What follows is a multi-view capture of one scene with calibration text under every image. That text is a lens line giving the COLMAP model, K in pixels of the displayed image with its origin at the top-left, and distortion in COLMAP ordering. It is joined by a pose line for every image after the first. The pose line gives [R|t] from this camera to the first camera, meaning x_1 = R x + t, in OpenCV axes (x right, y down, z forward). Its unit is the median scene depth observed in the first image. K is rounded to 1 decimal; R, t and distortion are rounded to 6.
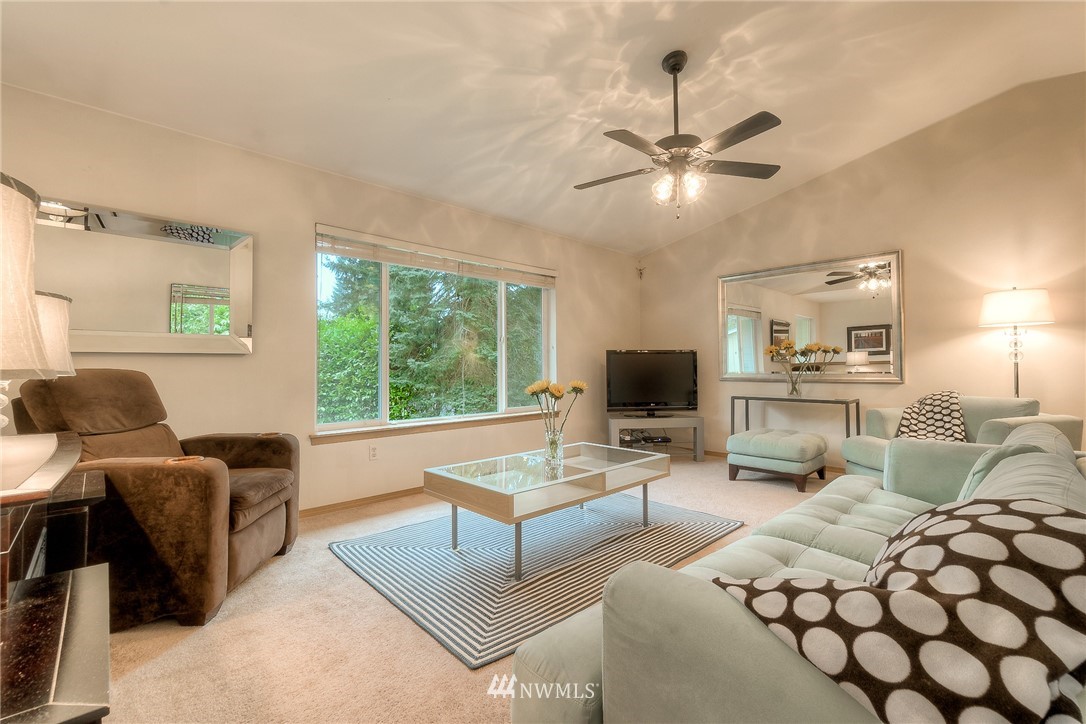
lens RADIAL K [[476.5, 0, 543.4], [0, 476.5, 340.1], [0, 0, 1]] dist [0.012434, 0.001003]
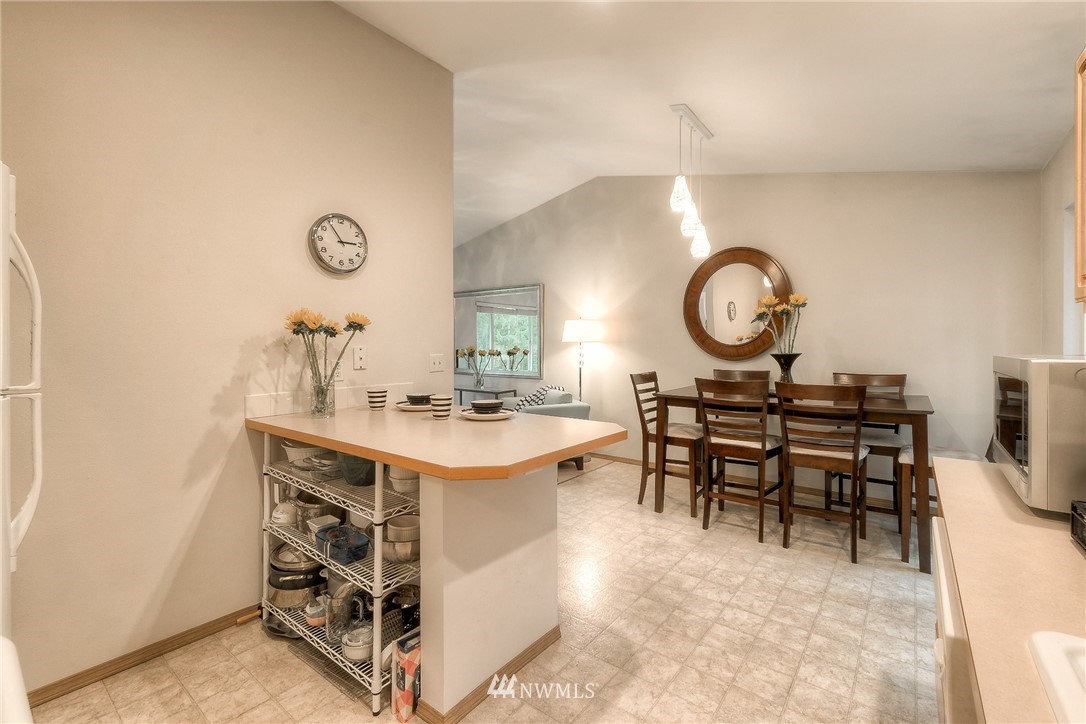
lens RADIAL K [[476.5, 0, 543.4], [0, 476.5, 340.1], [0, 0, 1]] dist [0.012434, 0.001003]
pose [[0.994015, 0.008449, 0.108914, 0.594206], [-0.014576, 0.998348, 0.055584, -0.101148], [-0.108264, -0.056839, 0.992496, -0.385481]]
